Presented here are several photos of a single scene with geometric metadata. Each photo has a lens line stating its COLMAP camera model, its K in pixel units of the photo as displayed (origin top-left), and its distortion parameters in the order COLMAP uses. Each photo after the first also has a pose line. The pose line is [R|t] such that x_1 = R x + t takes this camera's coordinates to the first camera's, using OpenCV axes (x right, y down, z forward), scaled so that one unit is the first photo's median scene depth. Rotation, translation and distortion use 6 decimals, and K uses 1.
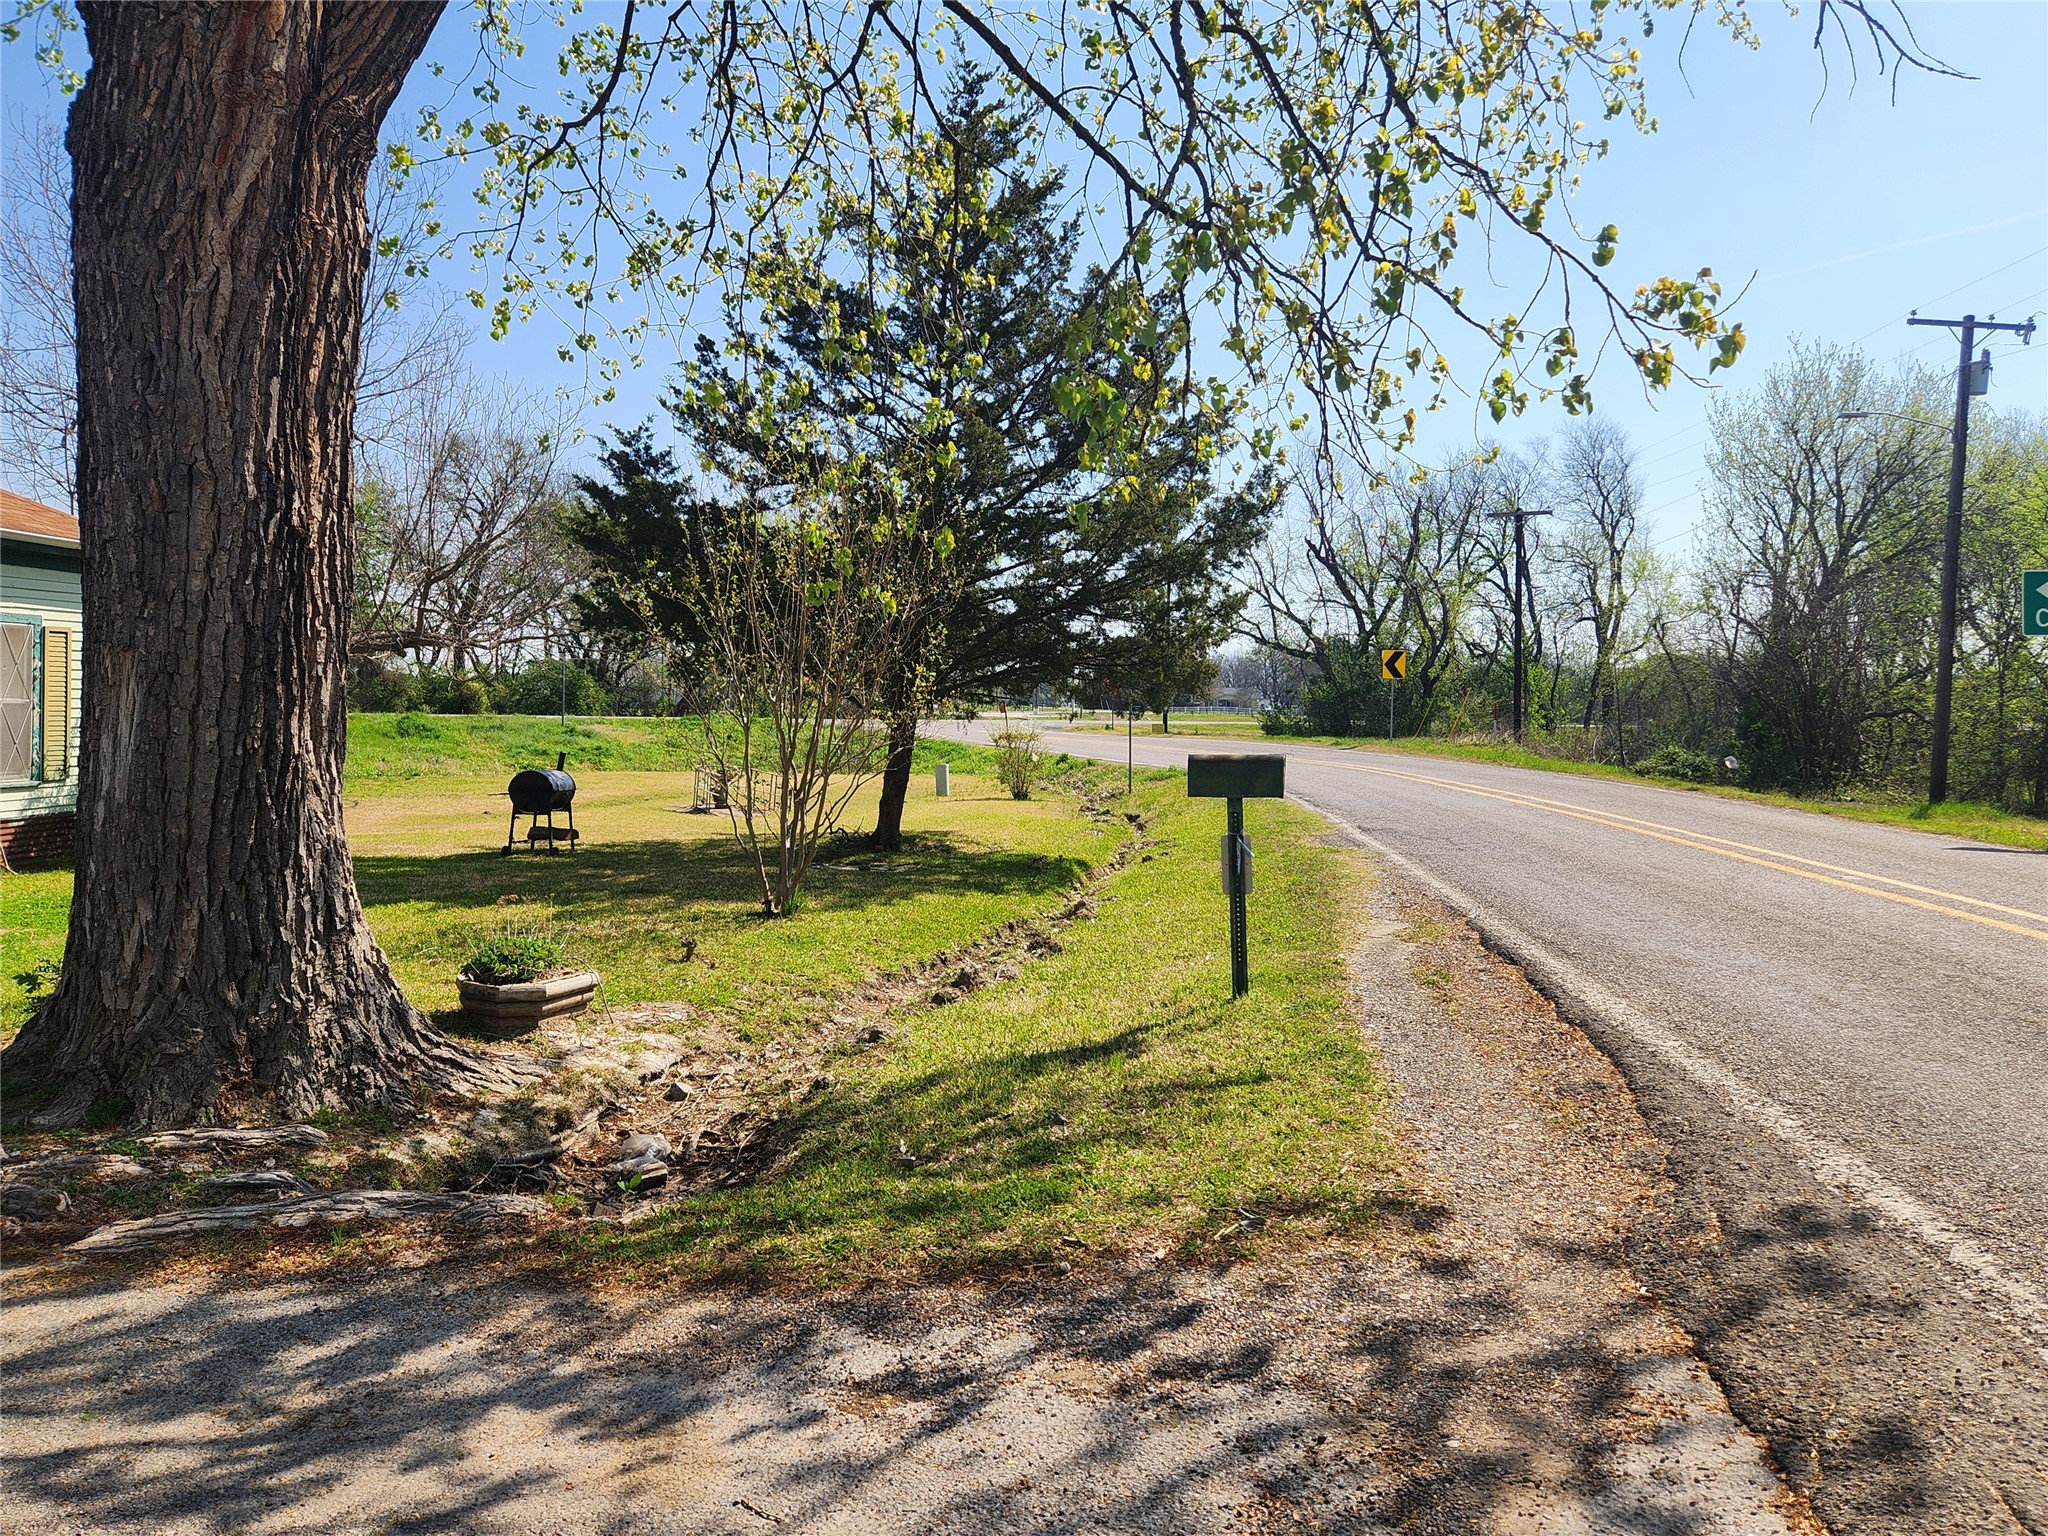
lens RADIAL K [[1425.6, 0, 1048.4], [0, 1425.6, 748.0], [0, 0, 1]] dist [0.069704, -0.063840]
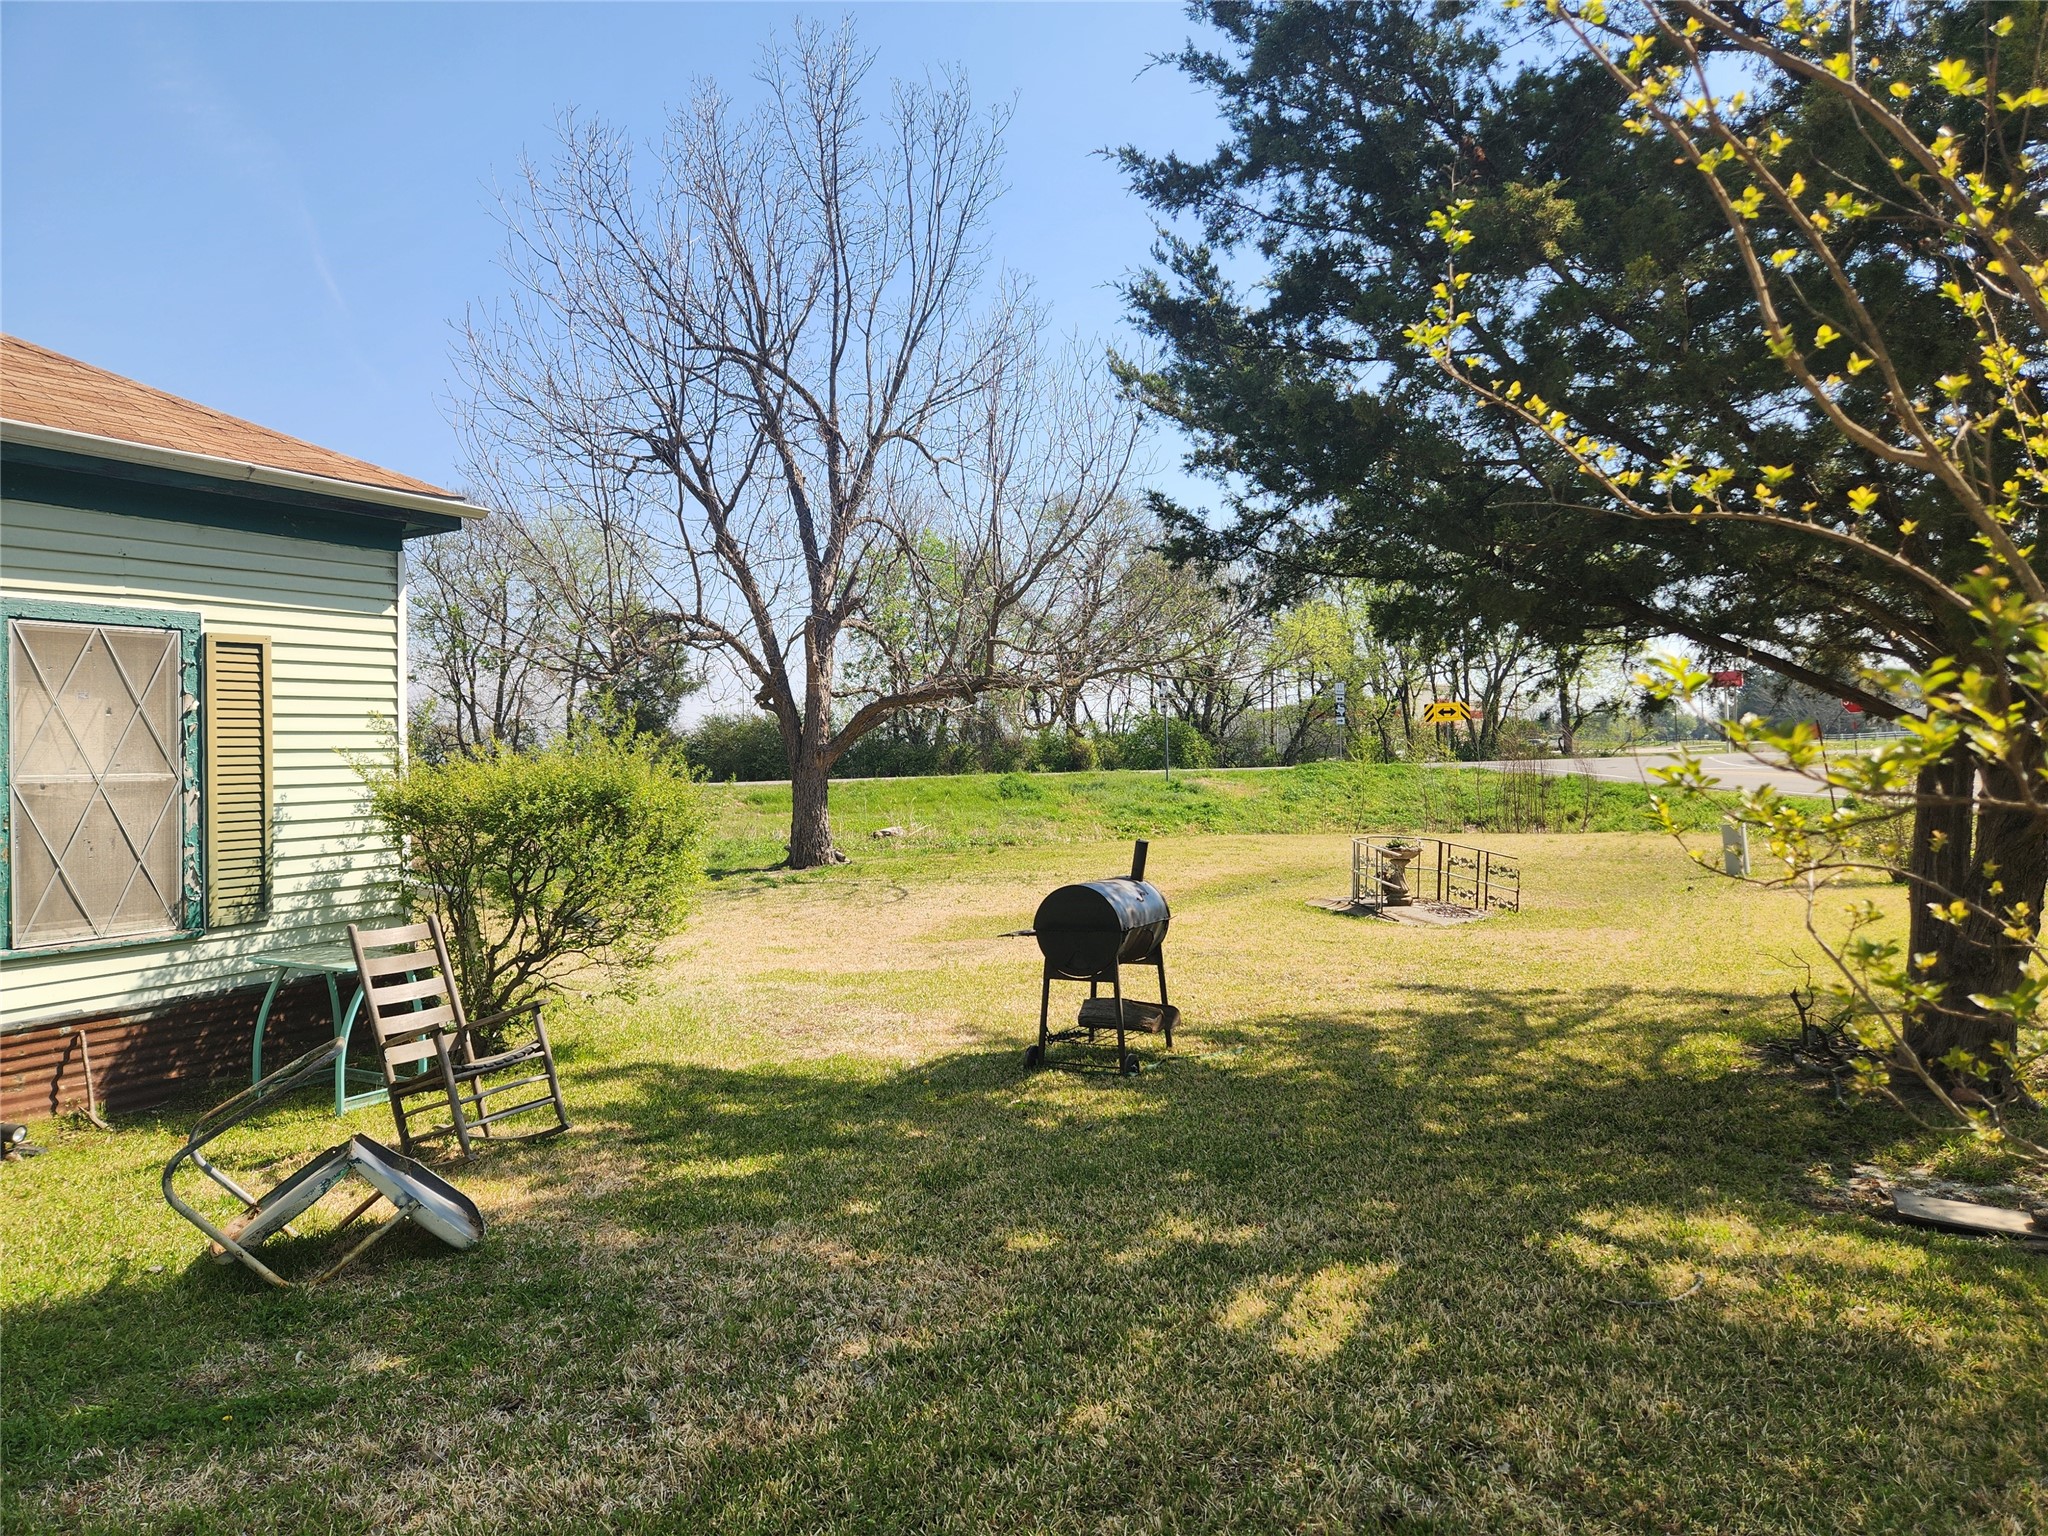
lens RADIAL K [[1425.6, 0, 1048.4], [0, 1425.6, 748.0], [0, 0, 1]] dist [0.069704, -0.063840]
pose [[0.915467, -0.042963, -0.400093, -0.535577], [0.029607, 0.998781, -0.039506, -0.032862], [0.401302, 0.024321, 0.915623, 1.687986]]
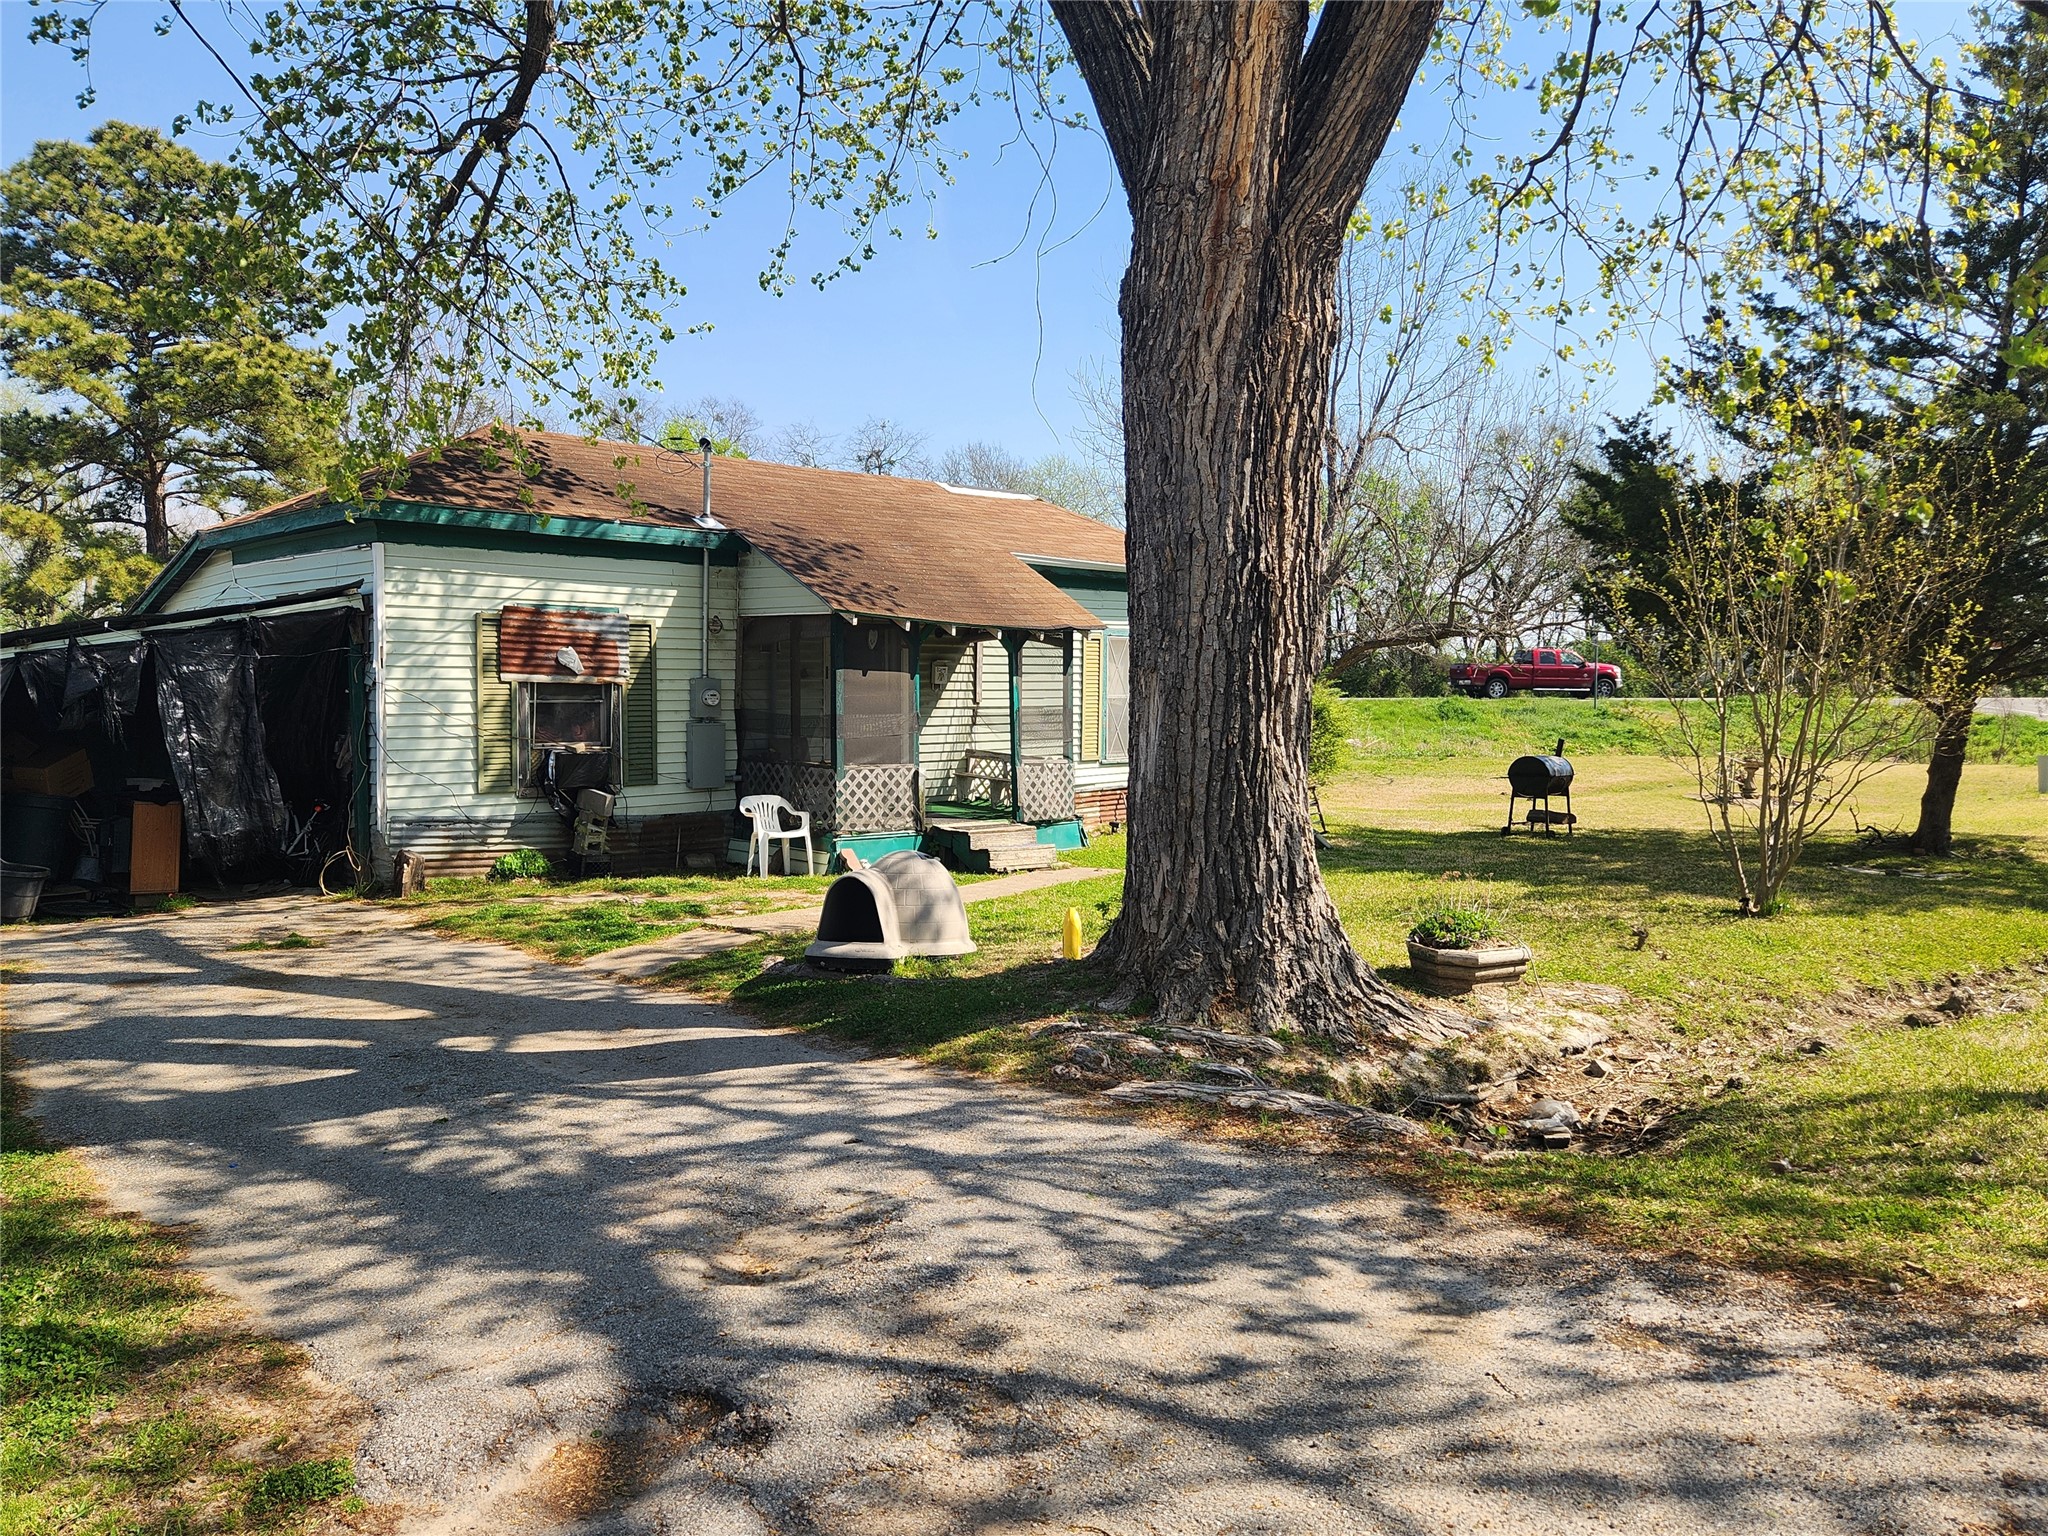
lens RADIAL K [[1425.6, 0, 1048.4], [0, 1425.6, 748.0], [0, 0, 1]] dist [0.069704, -0.063840]
pose [[0.766533, 0.013769, -0.642058, 0.127944], [-0.005227, 0.999871, 0.015201, -0.012455], [0.642184, -0.008296, 0.766506, -0.081842]]
